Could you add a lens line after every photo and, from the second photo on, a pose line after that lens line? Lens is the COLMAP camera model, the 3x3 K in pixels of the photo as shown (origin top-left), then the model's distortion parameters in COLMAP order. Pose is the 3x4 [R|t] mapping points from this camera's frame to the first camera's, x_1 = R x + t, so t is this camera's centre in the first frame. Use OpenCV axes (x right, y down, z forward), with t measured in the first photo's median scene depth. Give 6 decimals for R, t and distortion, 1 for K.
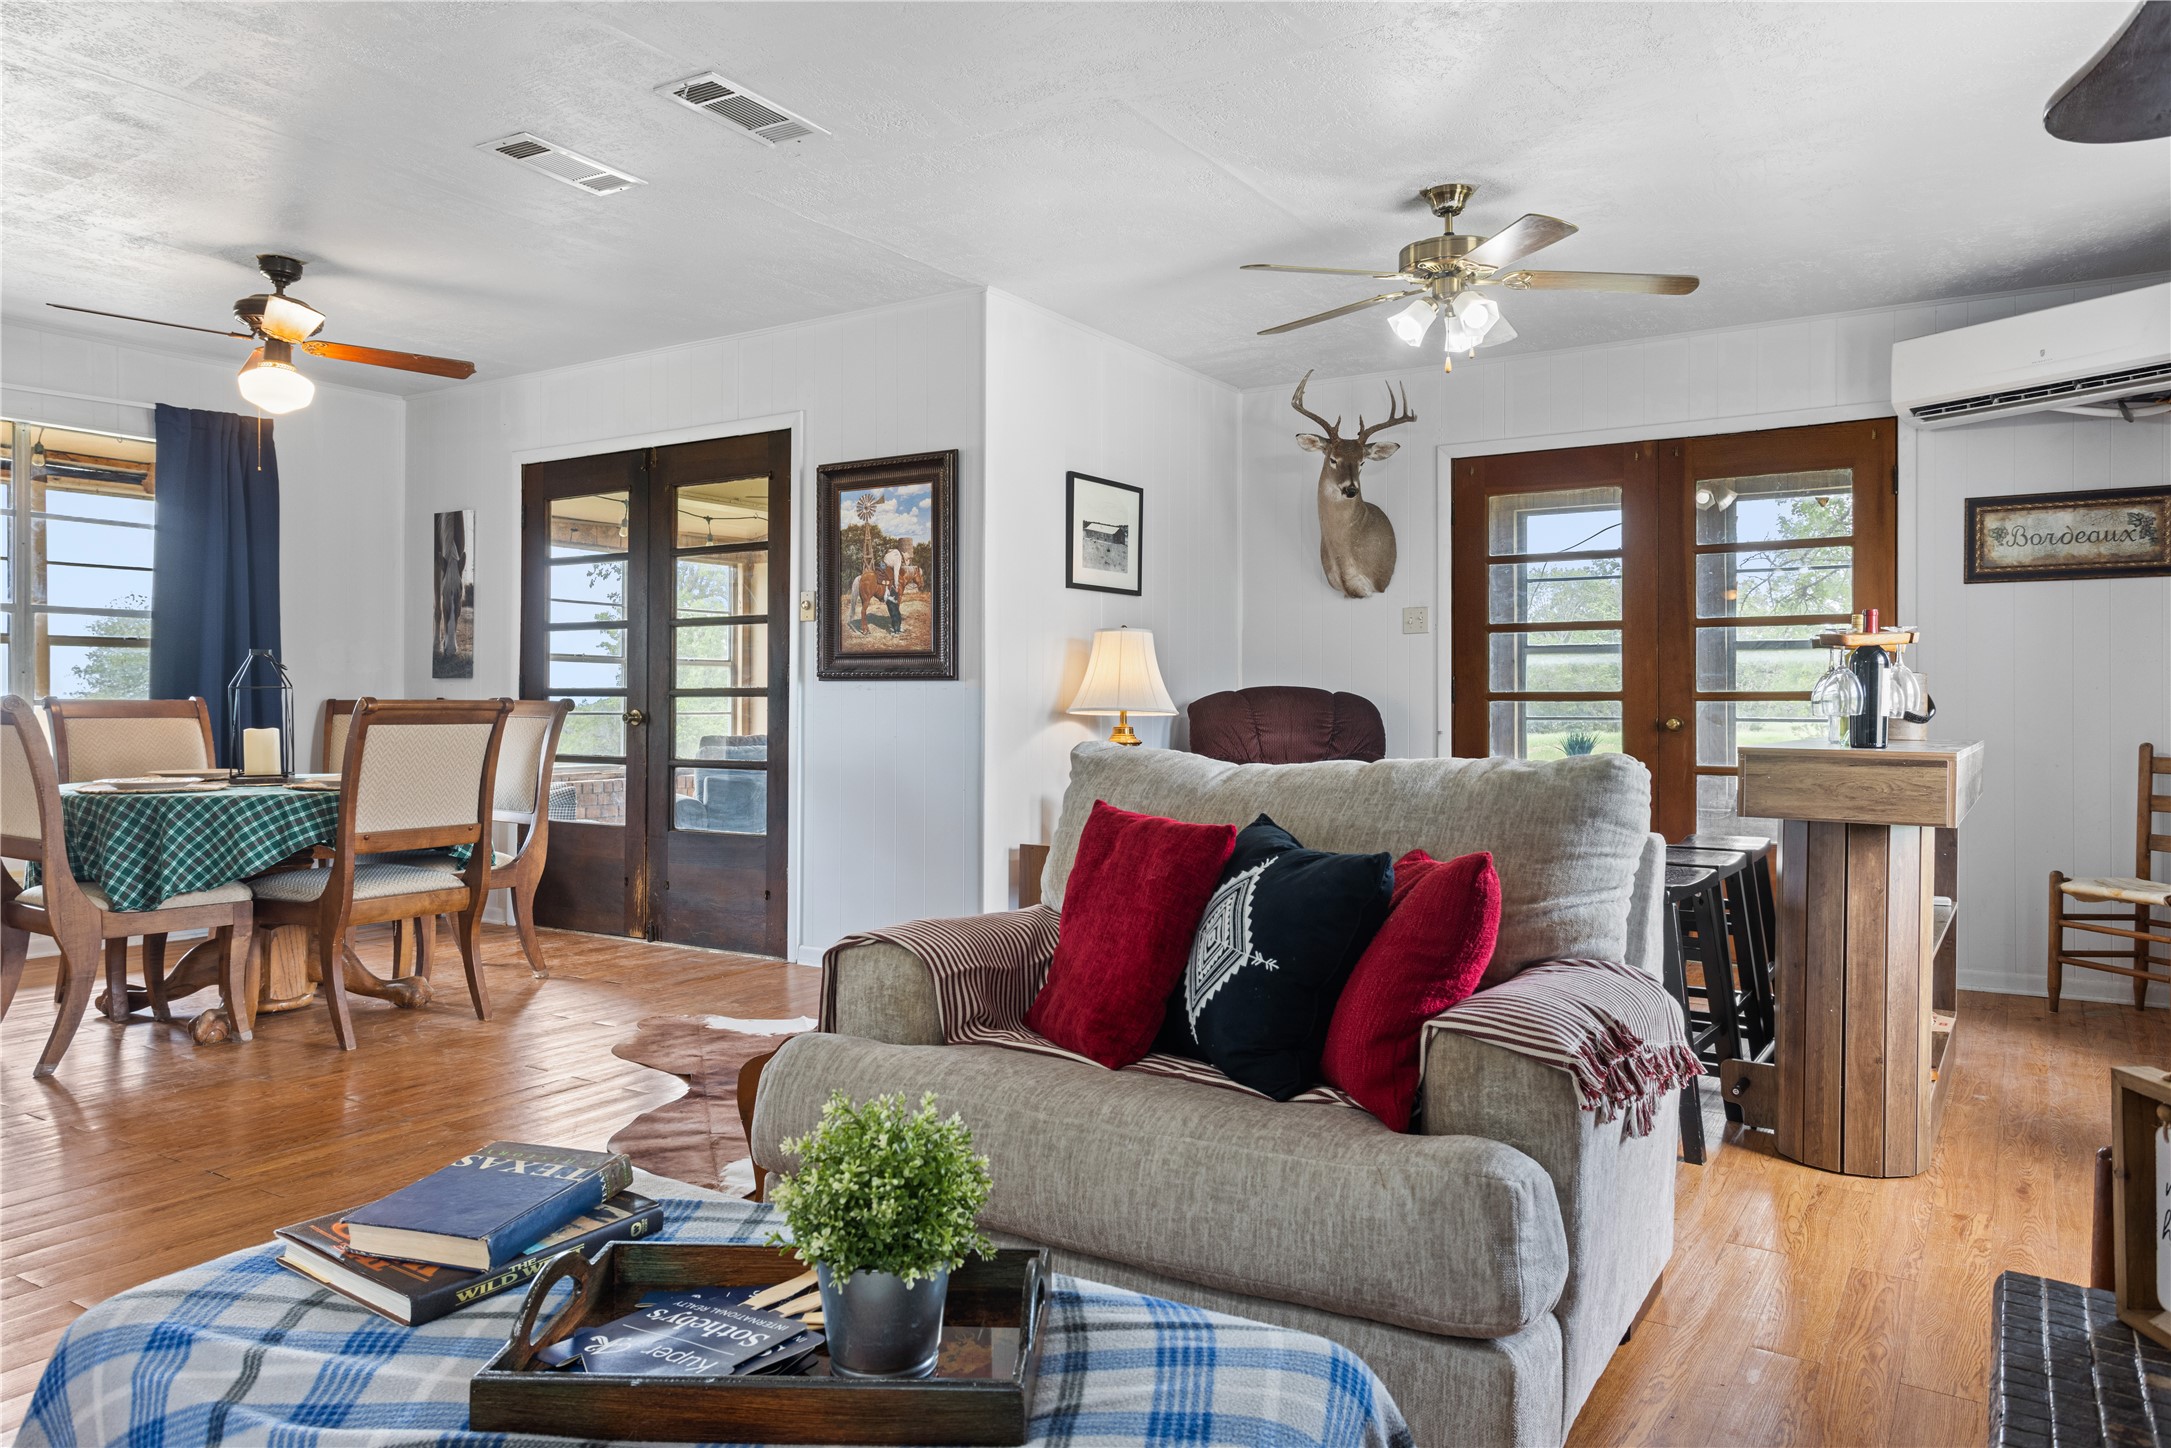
lens RADIAL K [[1477.1, 0, 1044.0], [0, 1477.1, 694.2], [0, 0, 1]] dist [0.034578, -0.000016]
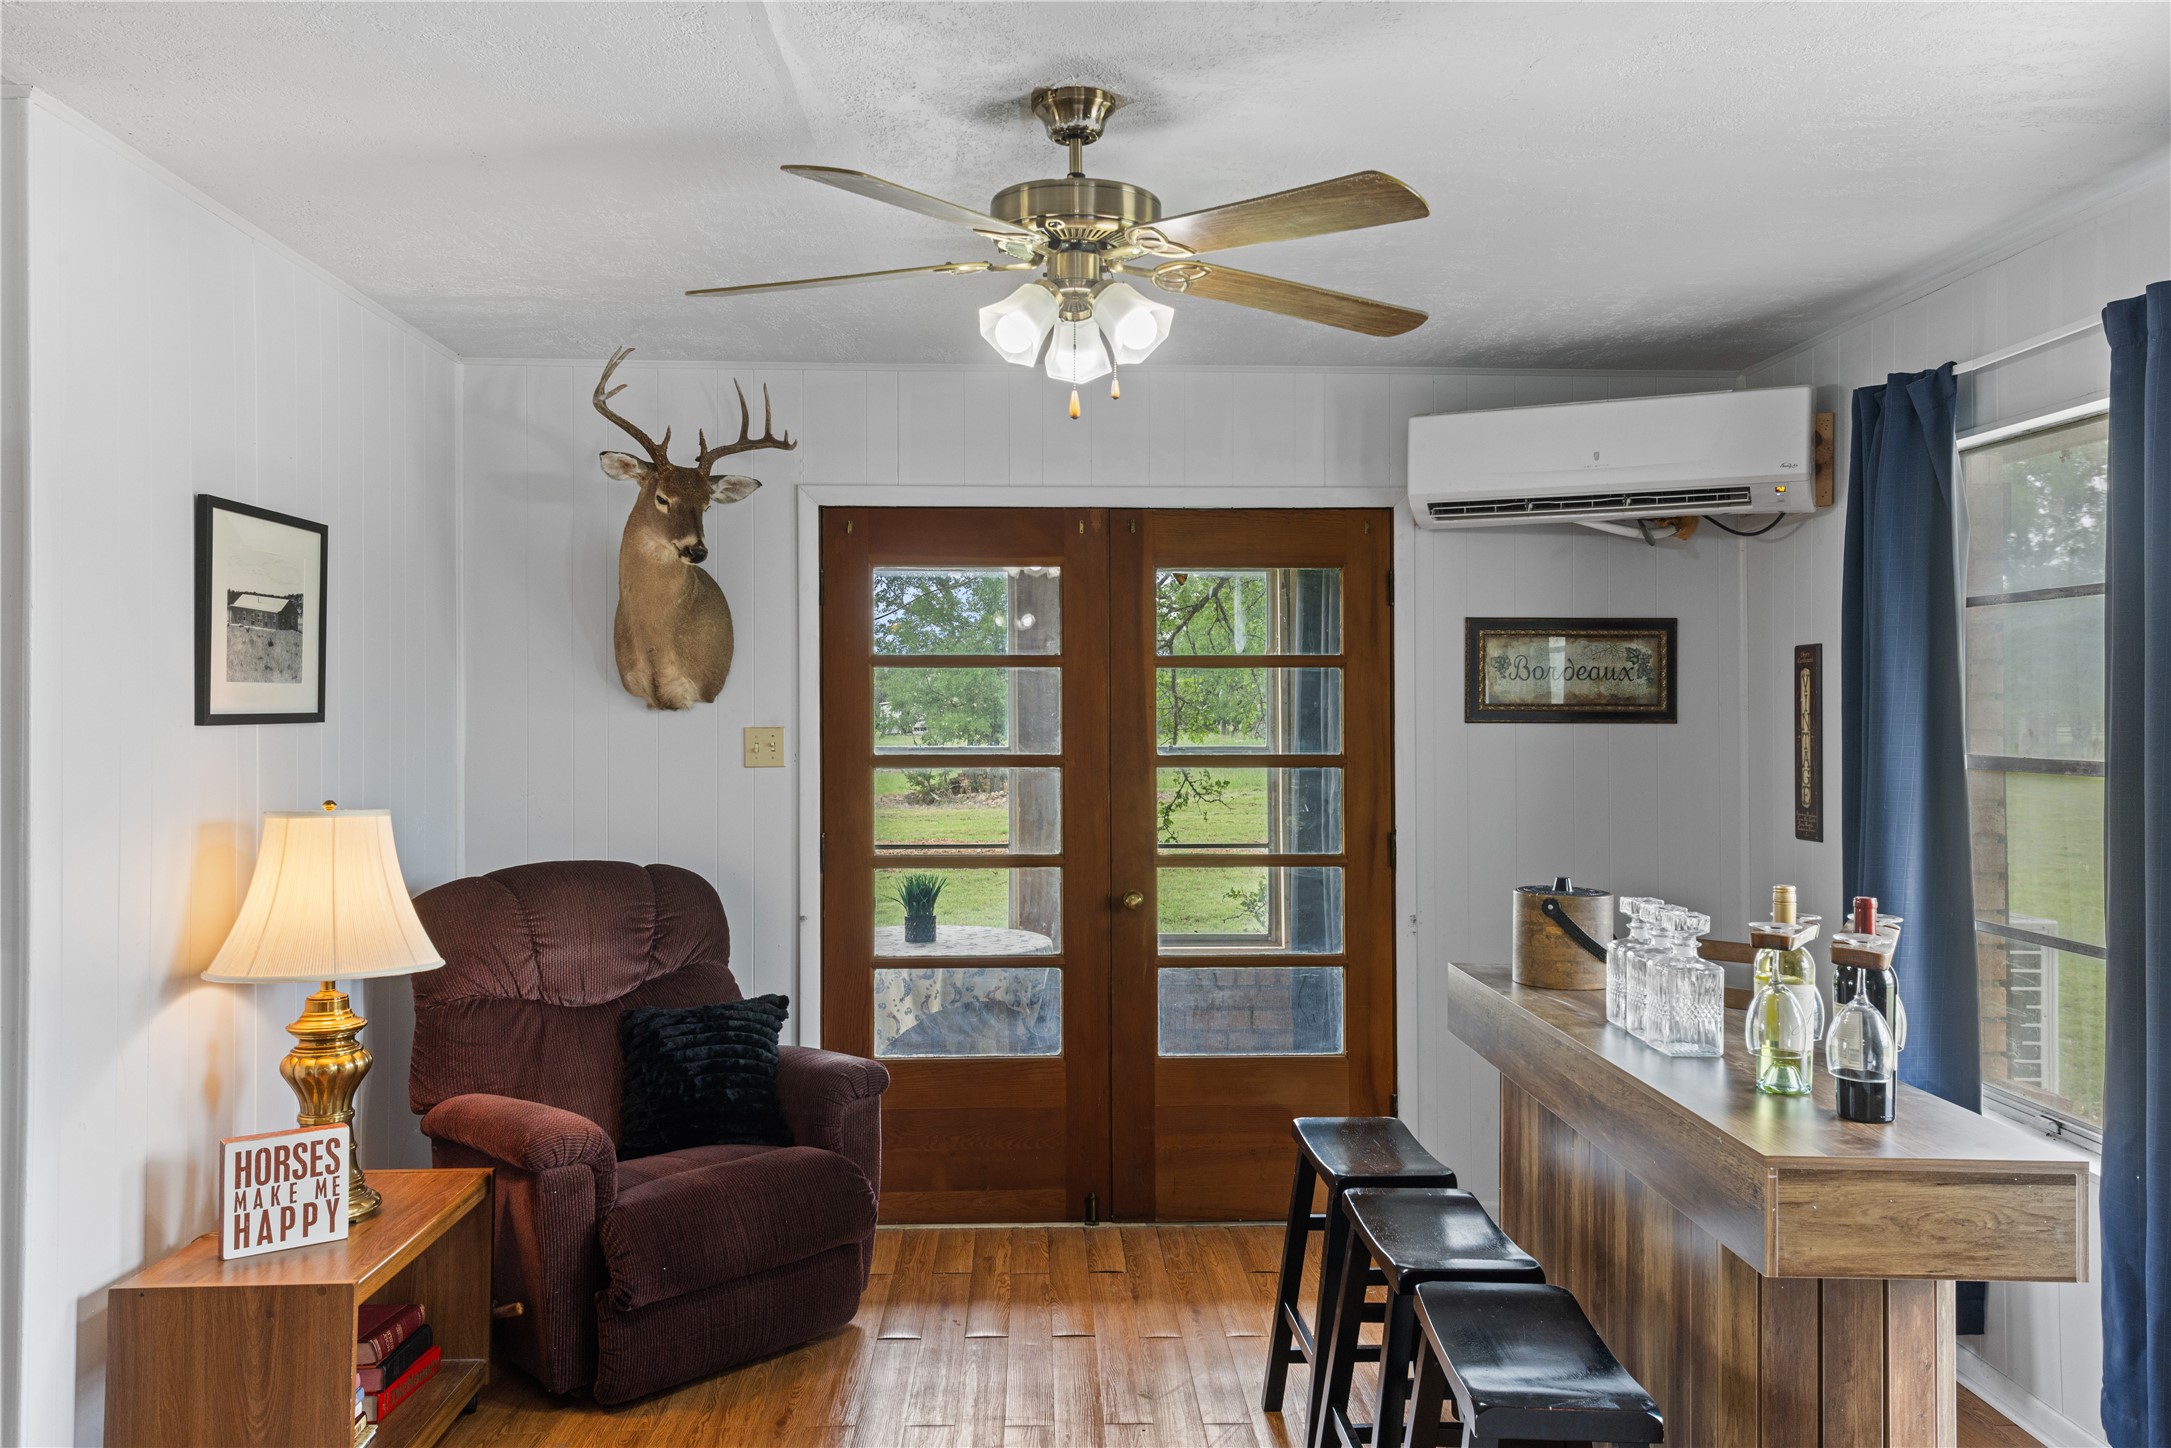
lens RADIAL K [[1692.8, 0, 1098.5], [0, 1692.8, 707.2], [0, 0, 1]] dist [0.055674, -0.003689]
pose [[0.812898, -0.002814, 0.582399, -0.078395], [0.000319, 0.999990, 0.004386, -0.083353], [-0.582406, -0.003380, 0.812891, 0.356245]]
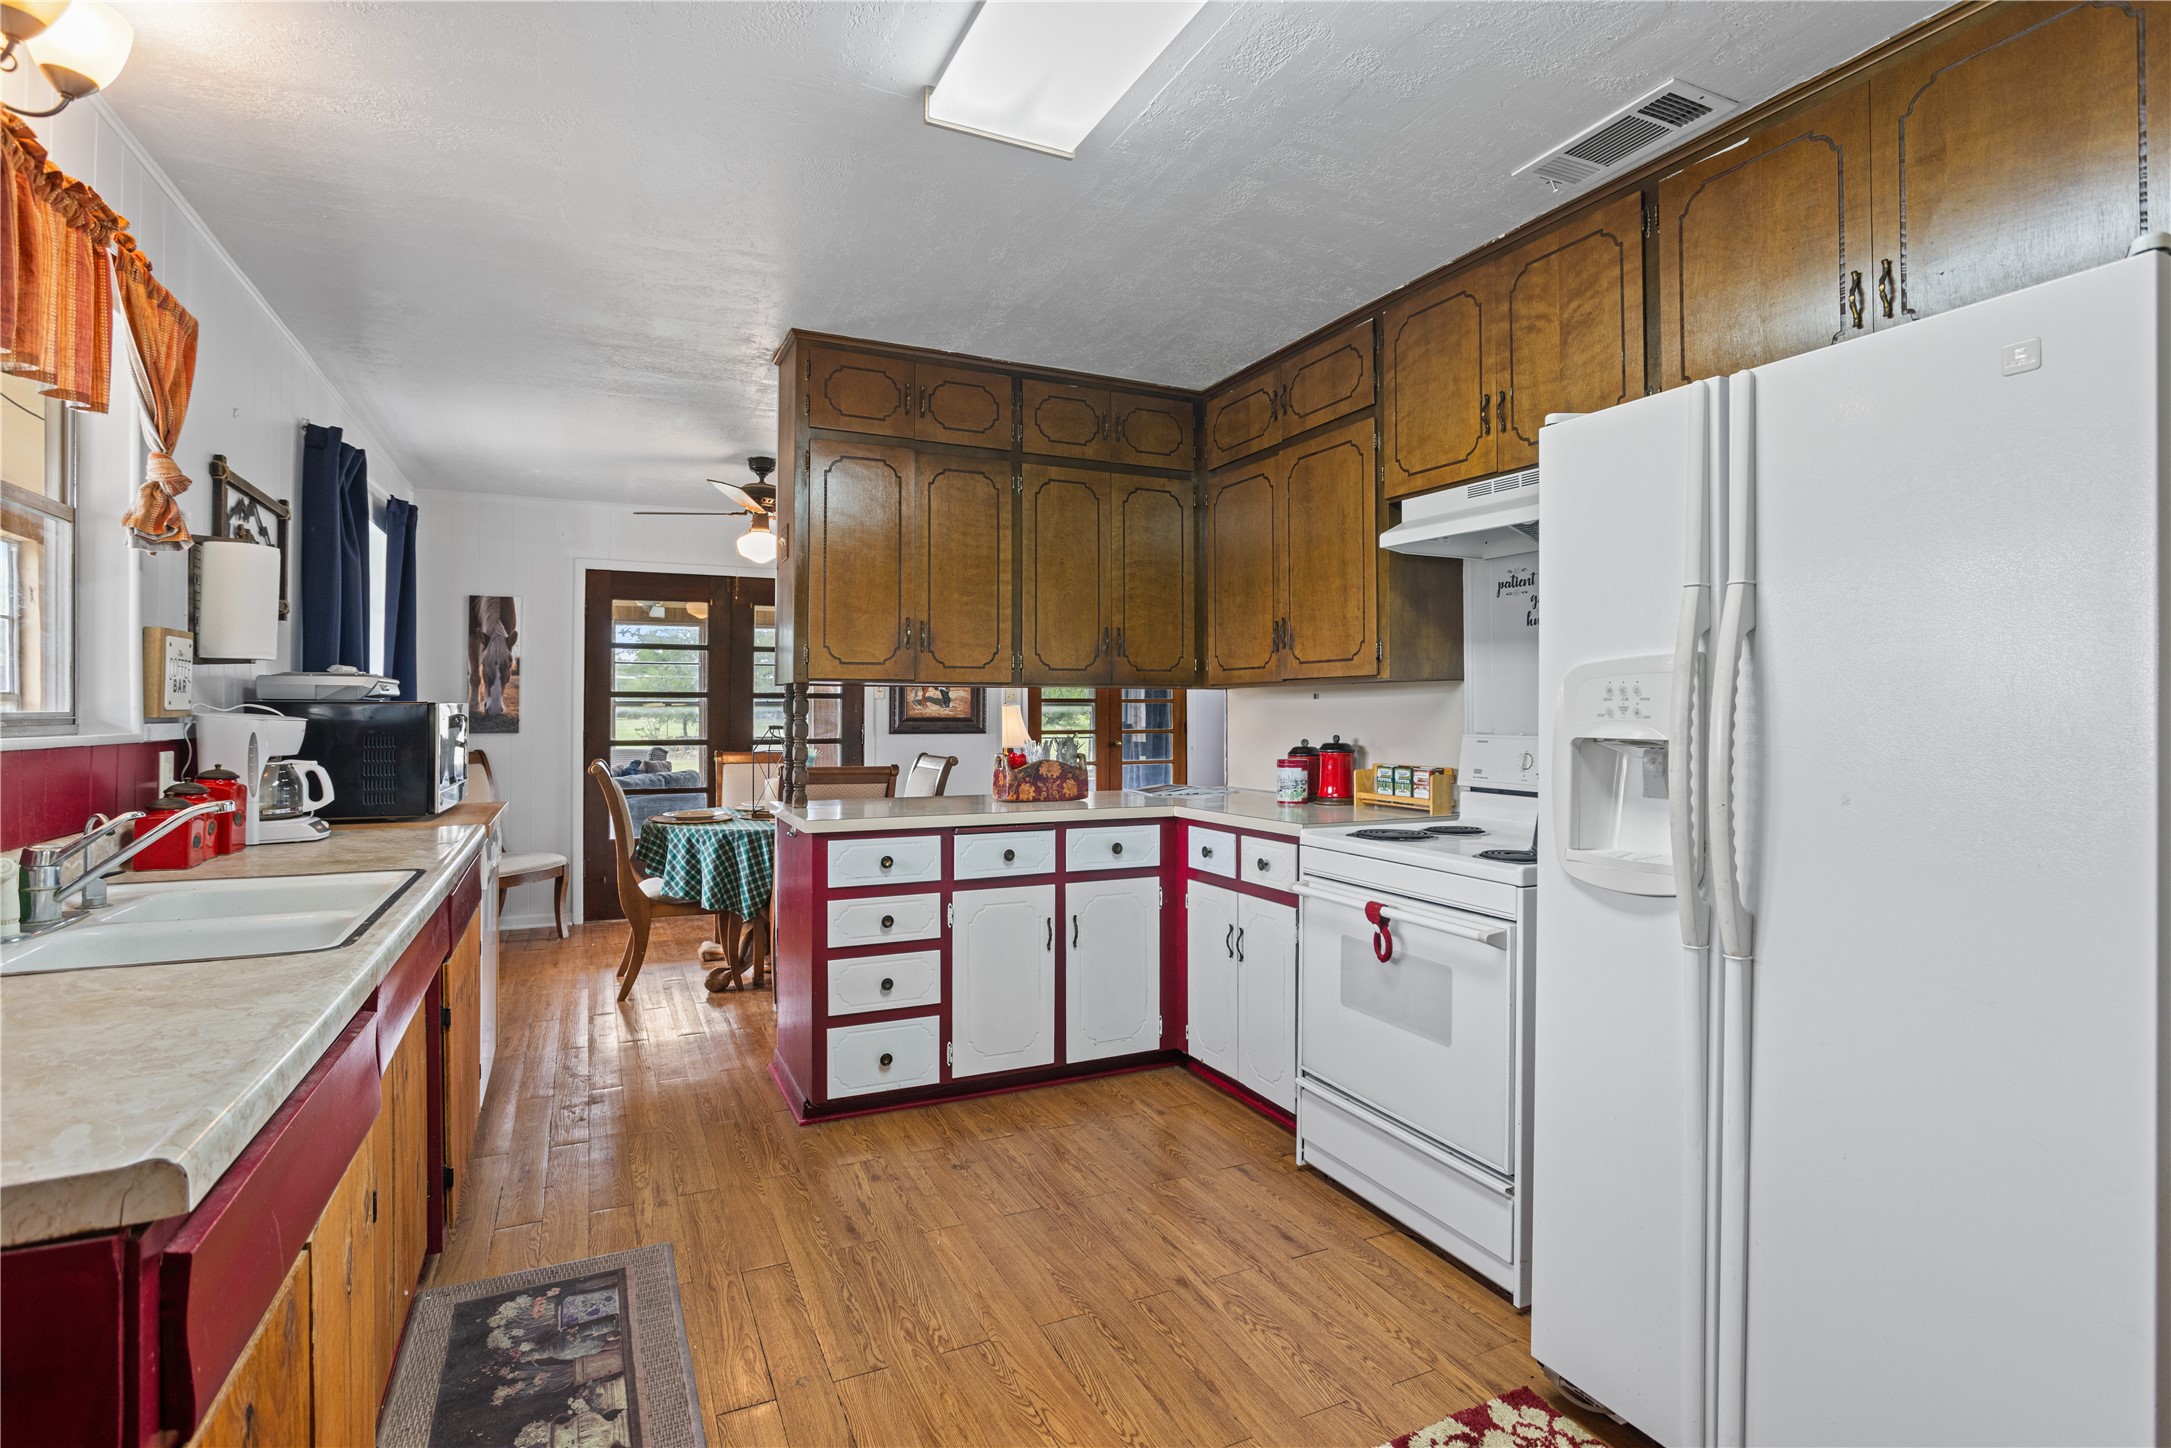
lens RADIAL K [[1060.7, 0, 1081.6], [0, 1060.7, 706.6], [0, 0, 1]] dist [-0.036219, 0.010945]
pose [[0.510949, -0.003021, 0.859605, -1.133627], [-0.006322, 0.999954, 0.007272, -0.052898], [-0.859587, -0.009150, 0.510907, 0.181127]]
